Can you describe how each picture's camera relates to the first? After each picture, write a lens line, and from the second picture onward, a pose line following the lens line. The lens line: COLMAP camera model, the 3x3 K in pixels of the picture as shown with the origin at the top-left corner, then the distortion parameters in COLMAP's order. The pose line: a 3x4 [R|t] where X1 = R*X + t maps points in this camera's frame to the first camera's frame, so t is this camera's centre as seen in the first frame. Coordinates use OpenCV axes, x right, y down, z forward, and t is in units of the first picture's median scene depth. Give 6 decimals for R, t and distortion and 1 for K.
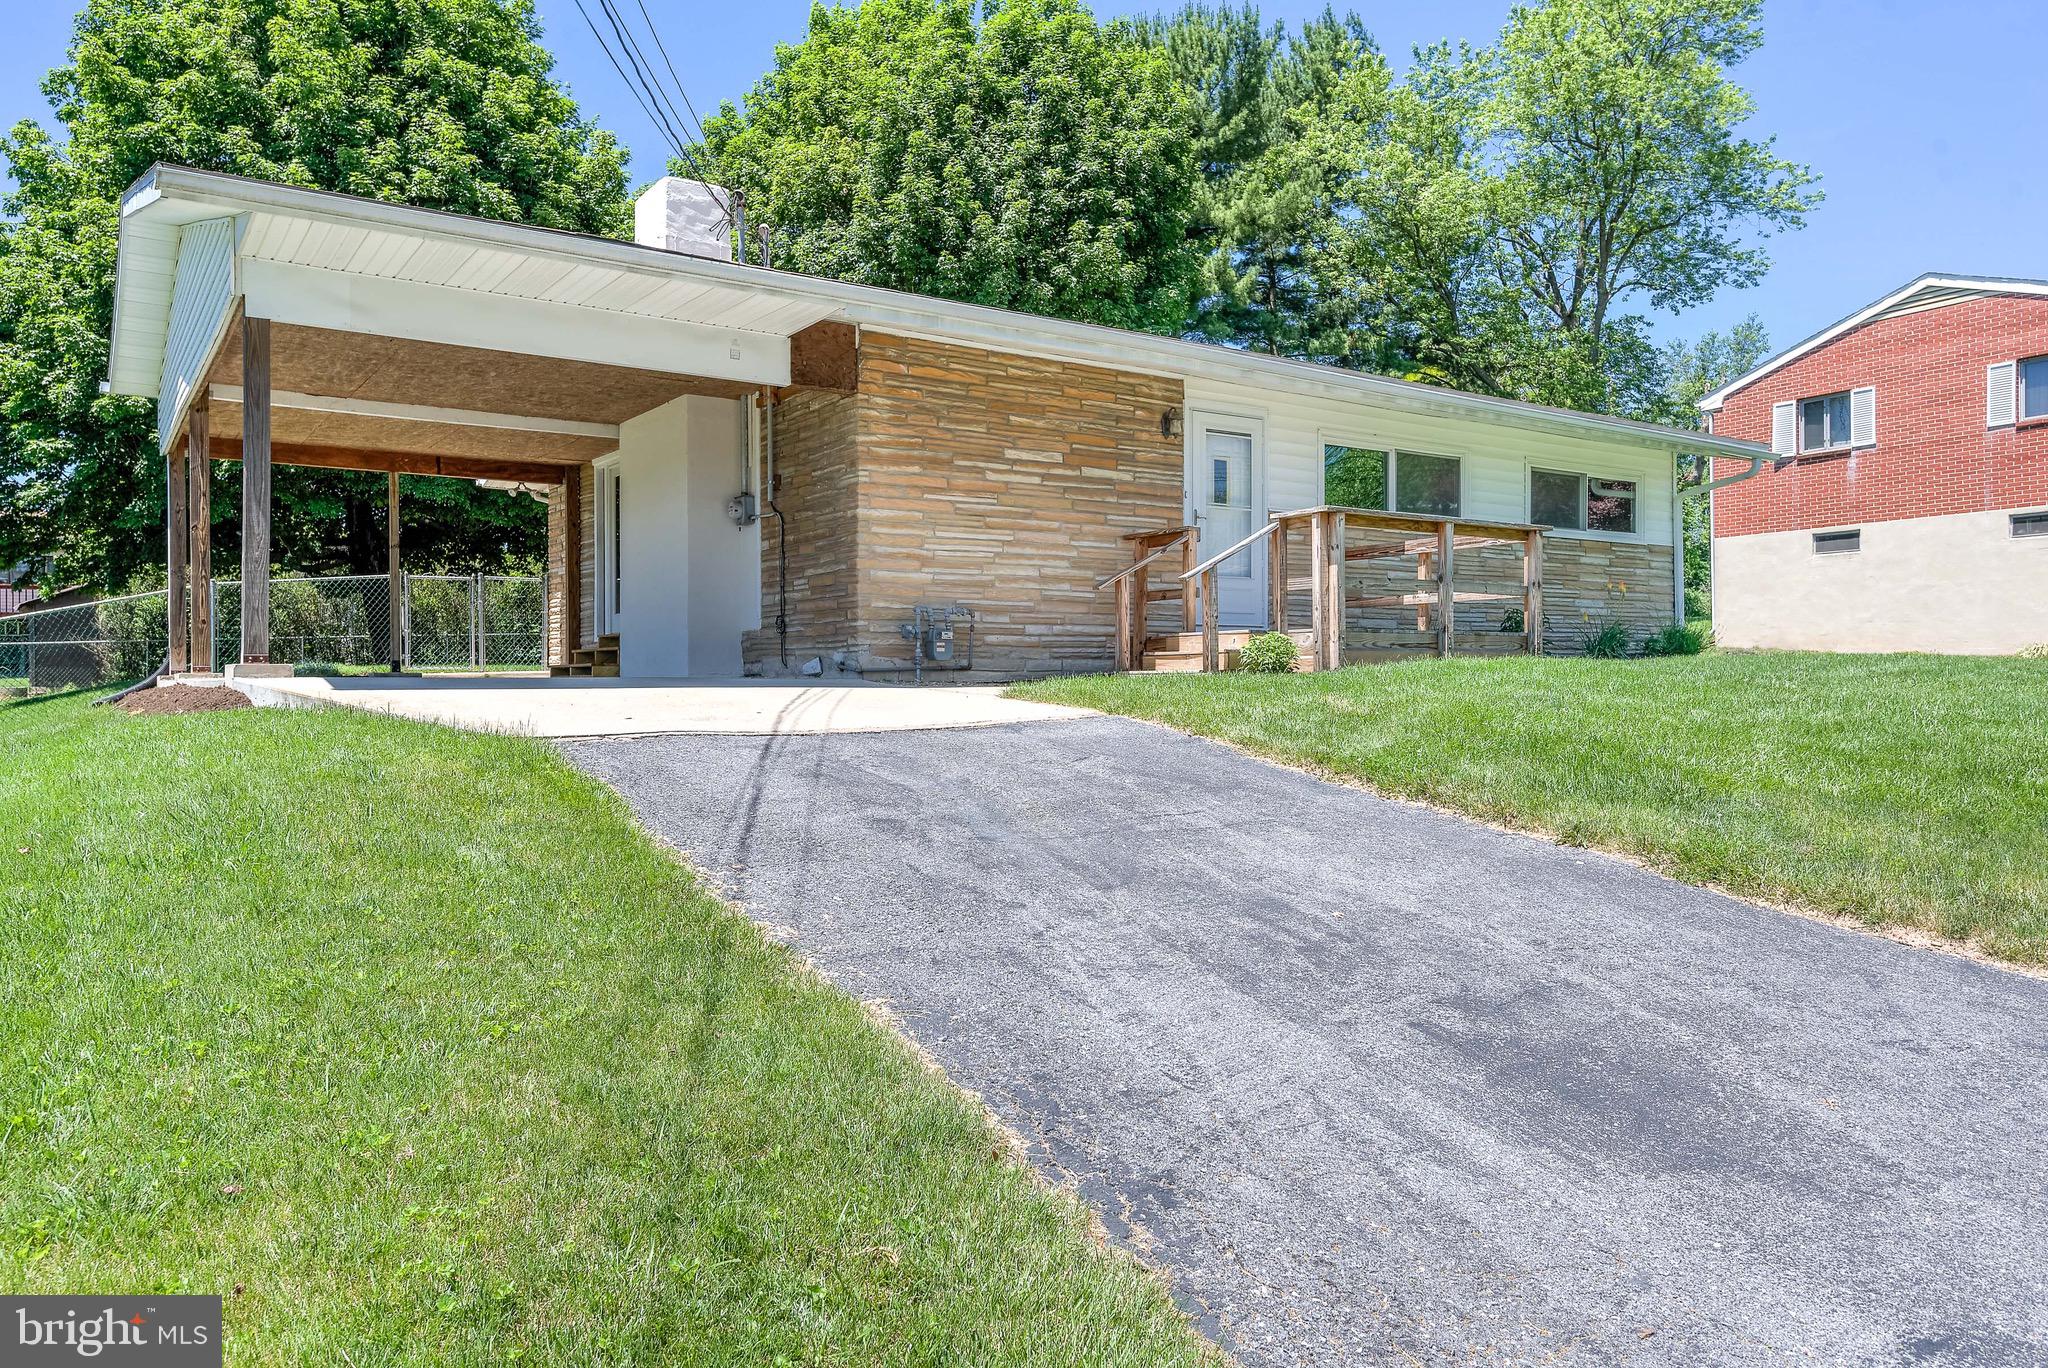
lens RADIAL K [[1402.2, 0, 1011.7], [0, 1402.2, 682.2], [0, 0, 1]] dist [0.013185, -0.009220]
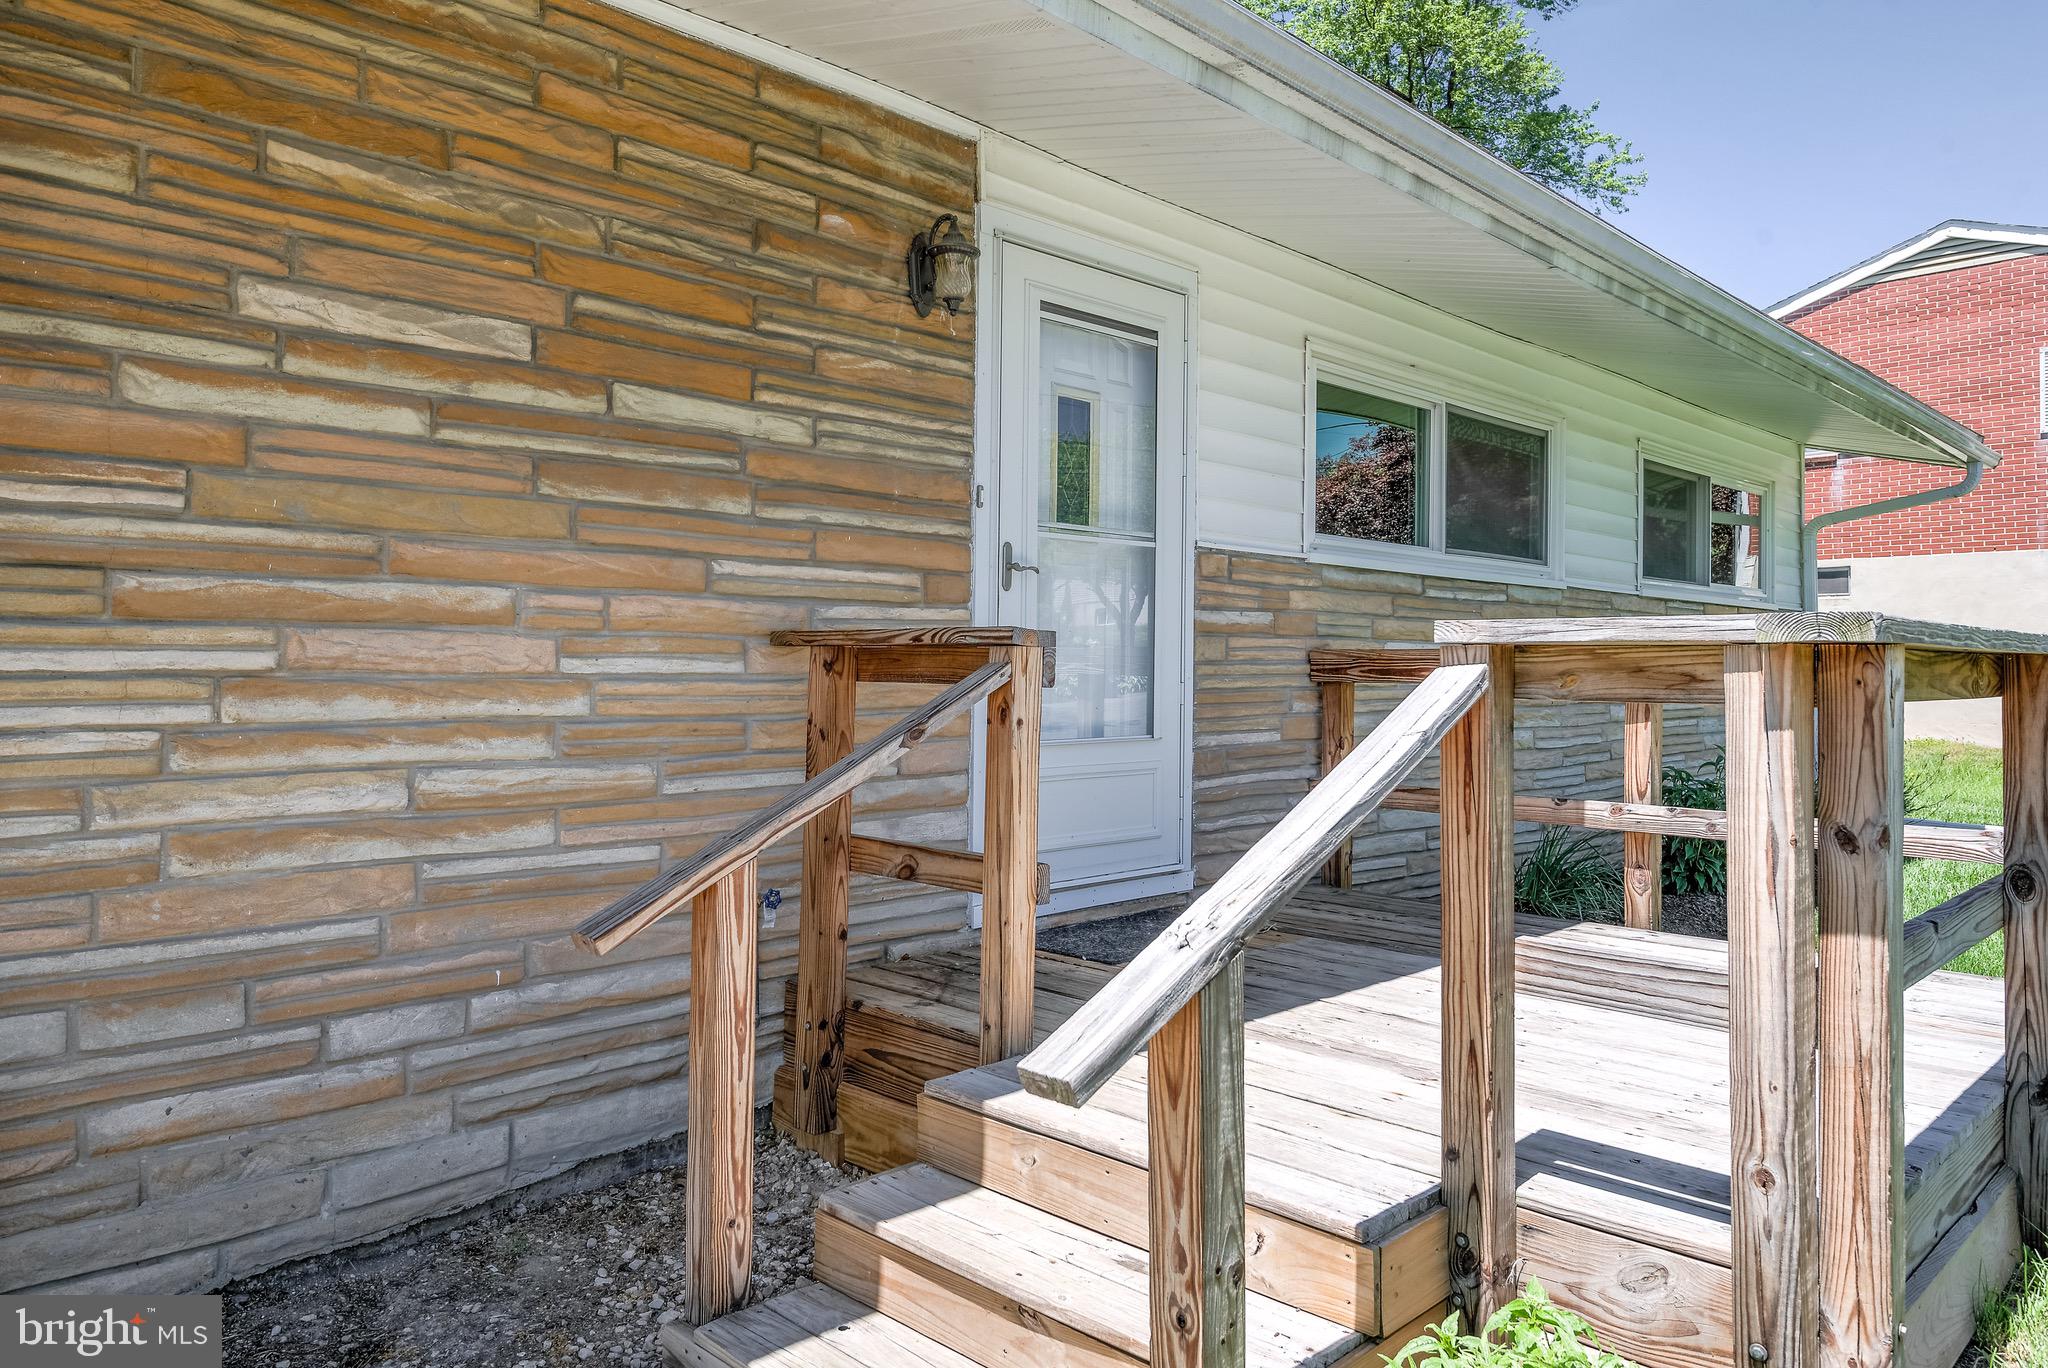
lens RADIAL K [[1402.2, 0, 1015.3], [0, 1402.2, 625.4], [0, 0, 1]] dist [0.013185, -0.009220]
pose [[0.981689, 0.018670, 0.189574, 0.067744], [-0.013368, 0.999484, -0.029209, -0.089597], [-0.190021, 0.026140, 0.981432, 0.645672]]
